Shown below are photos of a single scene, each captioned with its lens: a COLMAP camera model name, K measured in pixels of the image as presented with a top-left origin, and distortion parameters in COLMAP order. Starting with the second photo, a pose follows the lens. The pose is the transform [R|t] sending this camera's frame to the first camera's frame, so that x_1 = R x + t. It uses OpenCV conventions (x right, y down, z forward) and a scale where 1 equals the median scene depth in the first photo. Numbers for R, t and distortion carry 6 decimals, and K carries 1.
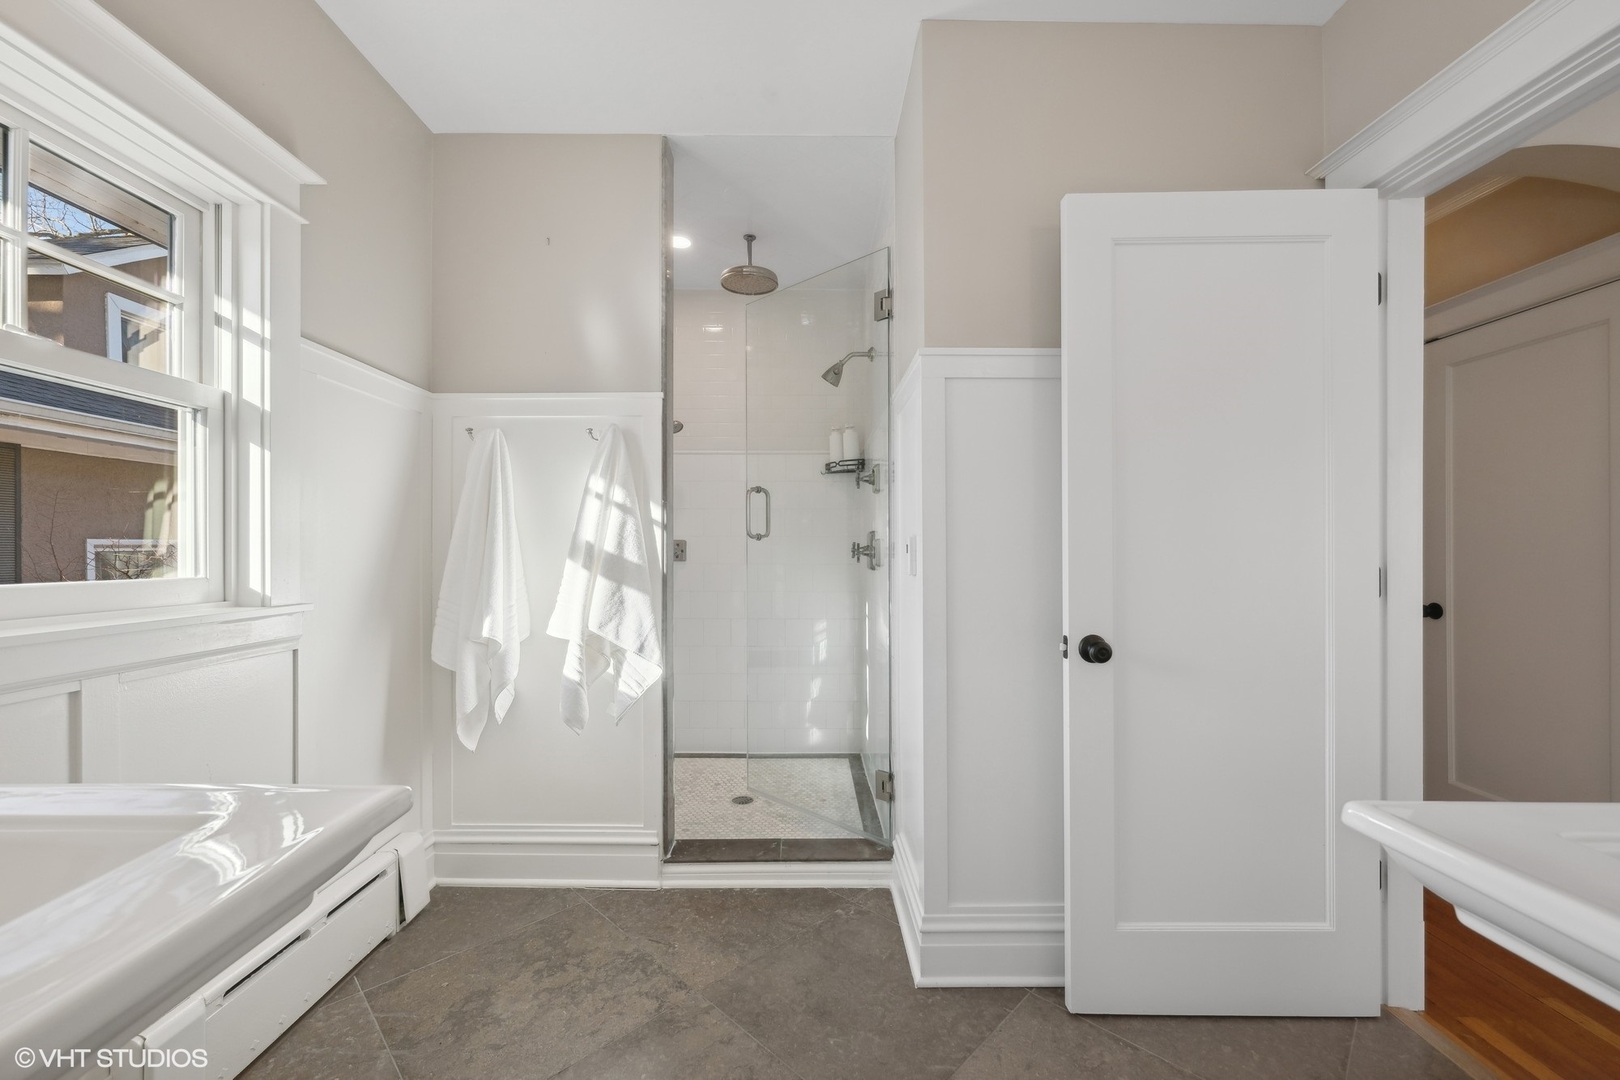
lens RADIAL K [[650.5, 0, 803.3], [0, 650.5, 552.7], [0, 0, 1]] dist [-0.002945, -0.000192]
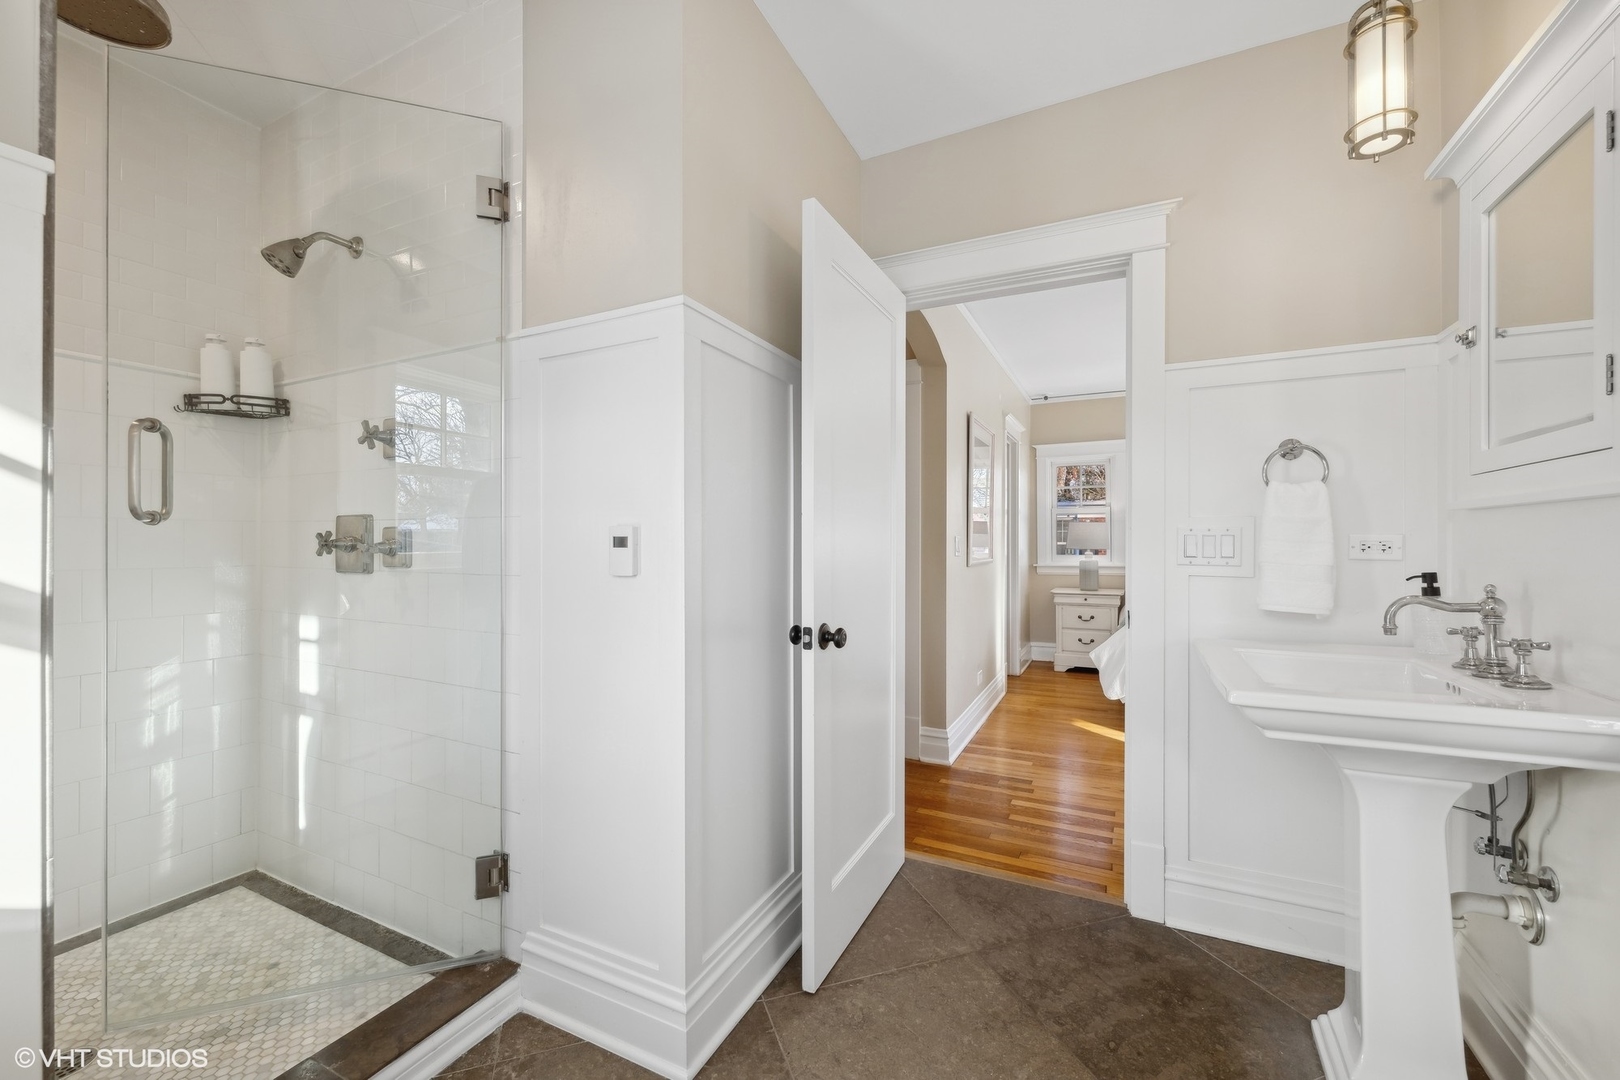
lens RADIAL K [[650.5, 0, 807.1], [0, 650.5, 538.8], [0, 0, 1]] dist [-0.002945, -0.000192]
pose [[0.434343, 0.007335, 0.900718, -0.303951], [0.002050, 0.999956, -0.009132, -0.001828], [-0.900745, 0.005813, 0.434309, 0.315382]]
